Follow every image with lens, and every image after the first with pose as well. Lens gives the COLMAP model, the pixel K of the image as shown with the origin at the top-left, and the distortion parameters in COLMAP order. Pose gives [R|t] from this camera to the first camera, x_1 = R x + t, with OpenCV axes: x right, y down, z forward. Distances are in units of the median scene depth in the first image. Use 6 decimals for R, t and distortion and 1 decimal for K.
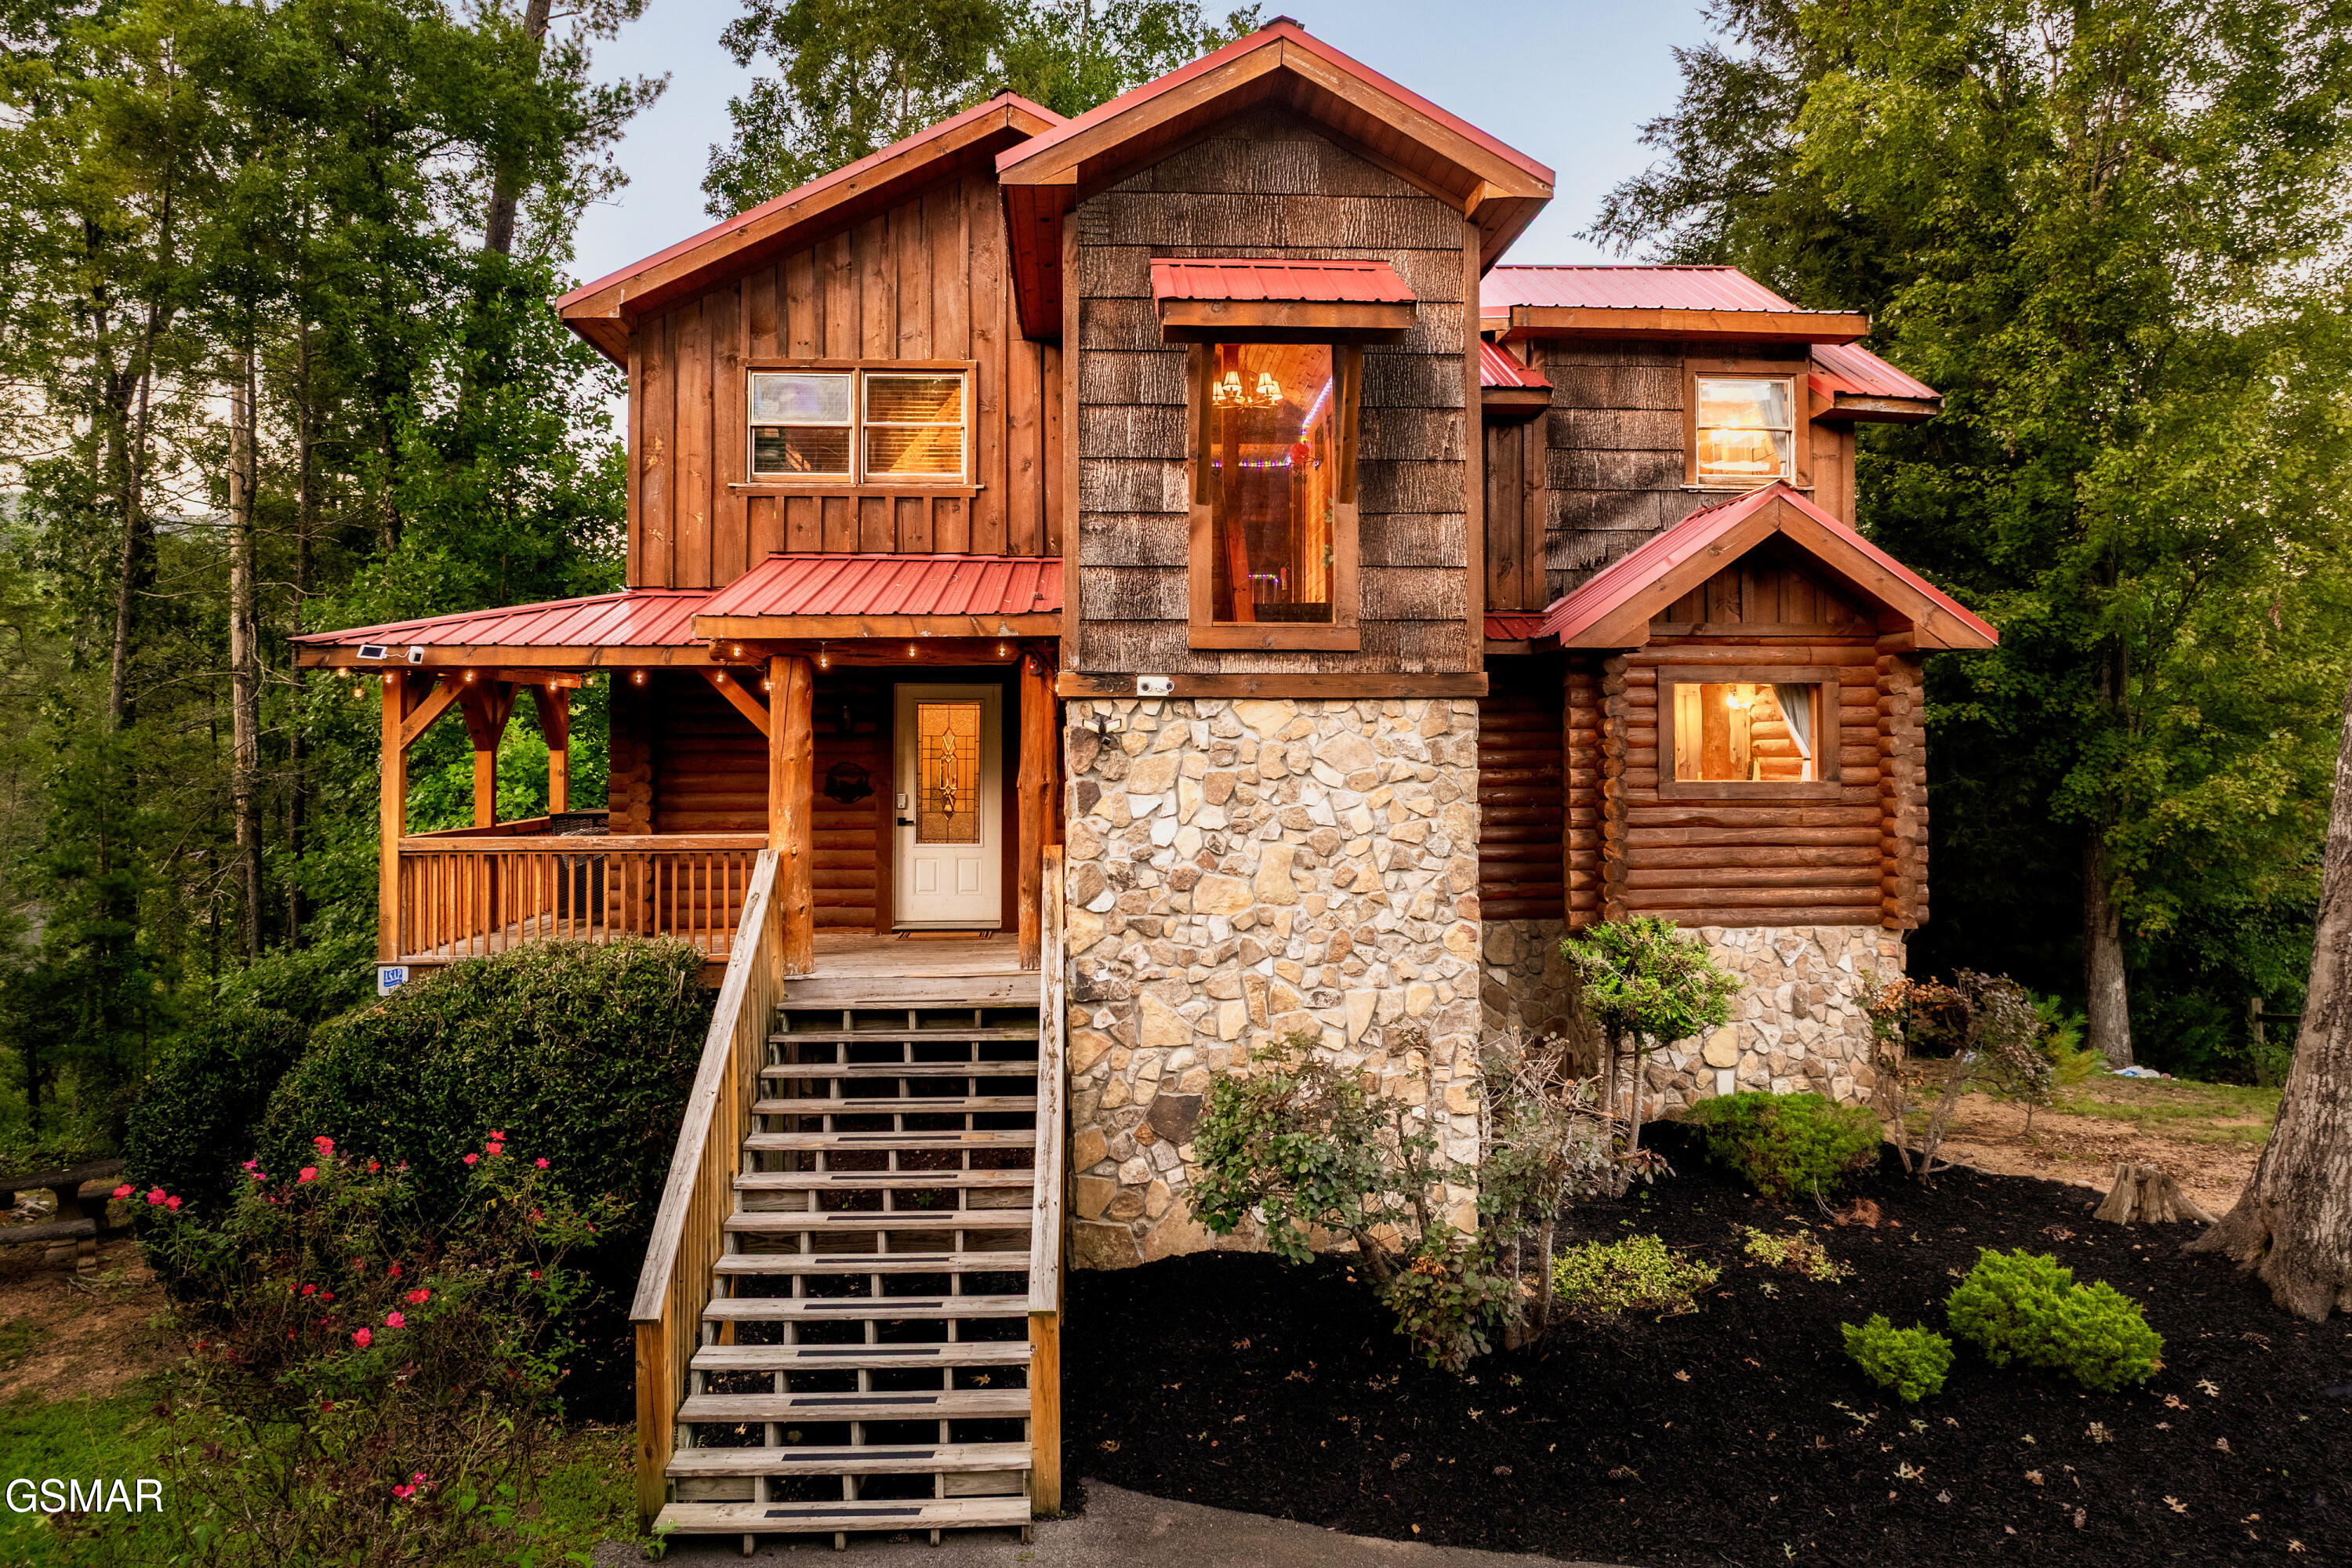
lens RADIAL K [[1694.7, 0, 1217.1], [0, 1694.7, 678.5], [0, 0, 1]] dist [-0.030759, -0.002118]
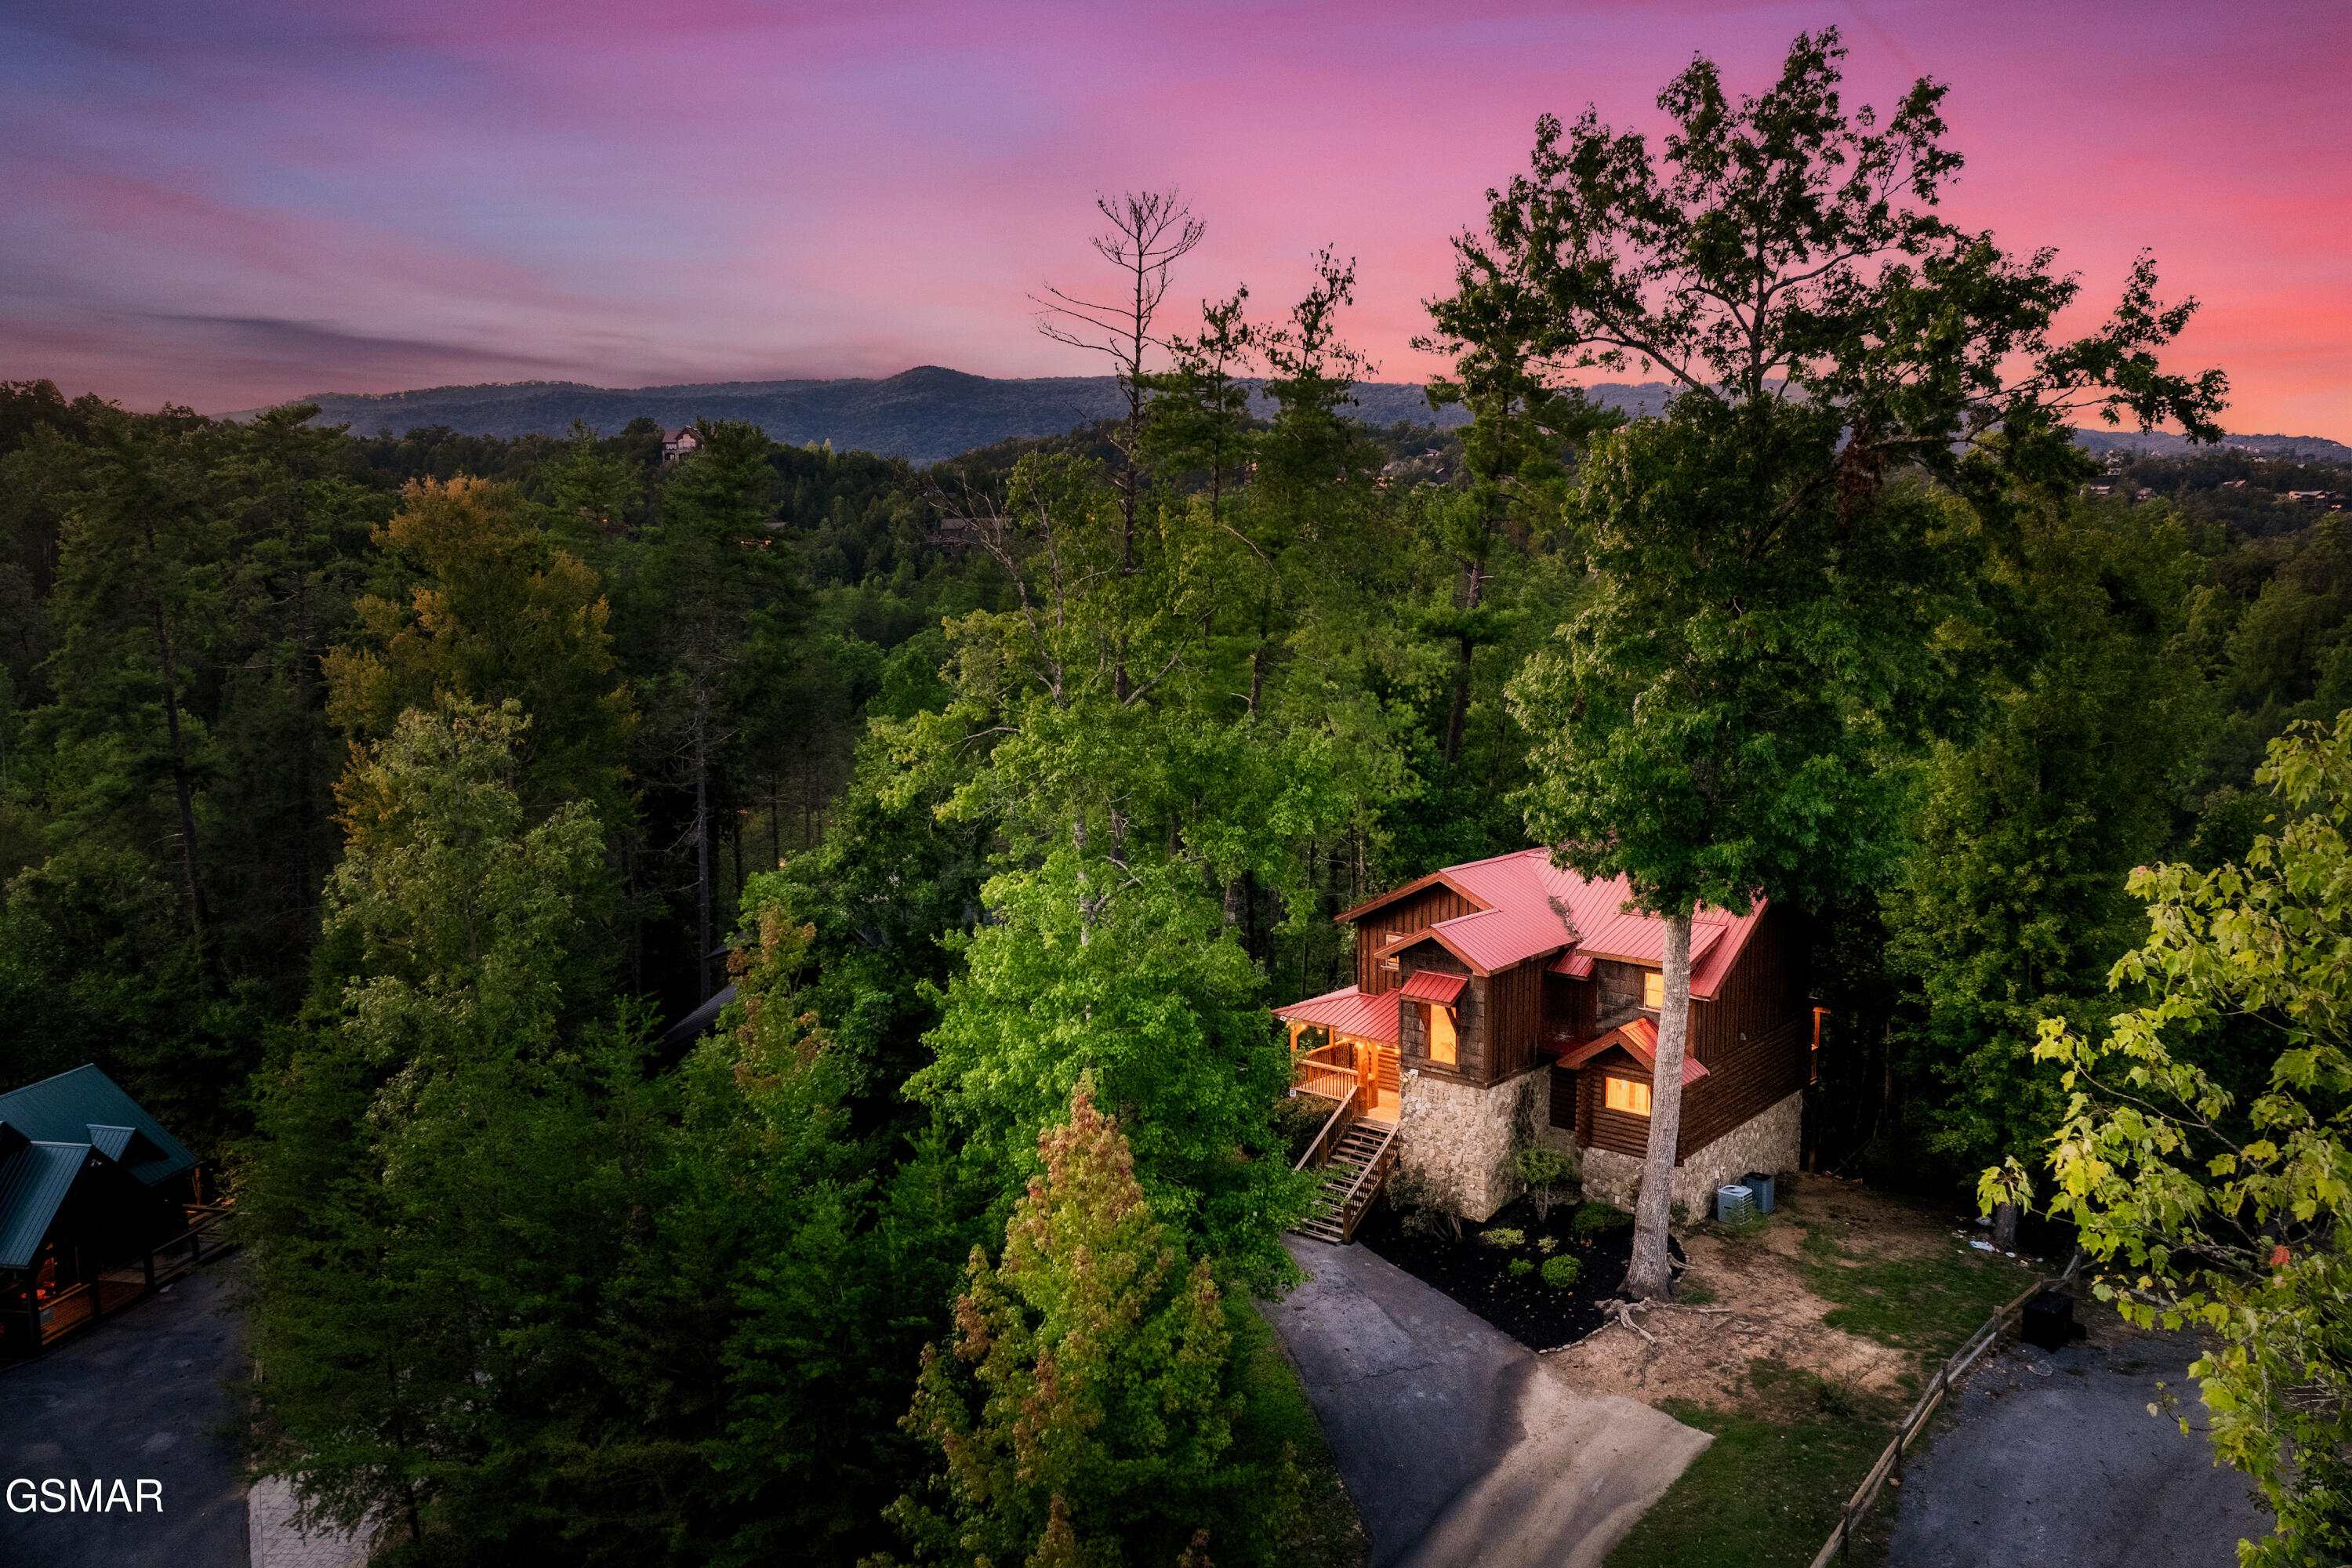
lens RADIAL K [[1625.8, 0, 1164.9], [0, 1625.8, 774.3], [0, 0, 1]] dist [-0.032324, -0.001477]
pose [[0.692462, 0.066944, -0.718341, 2.312895], [0.036759, 0.991119, 0.127800, -1.232354], [0.720517, -0.114902, 0.683851, -2.050162]]
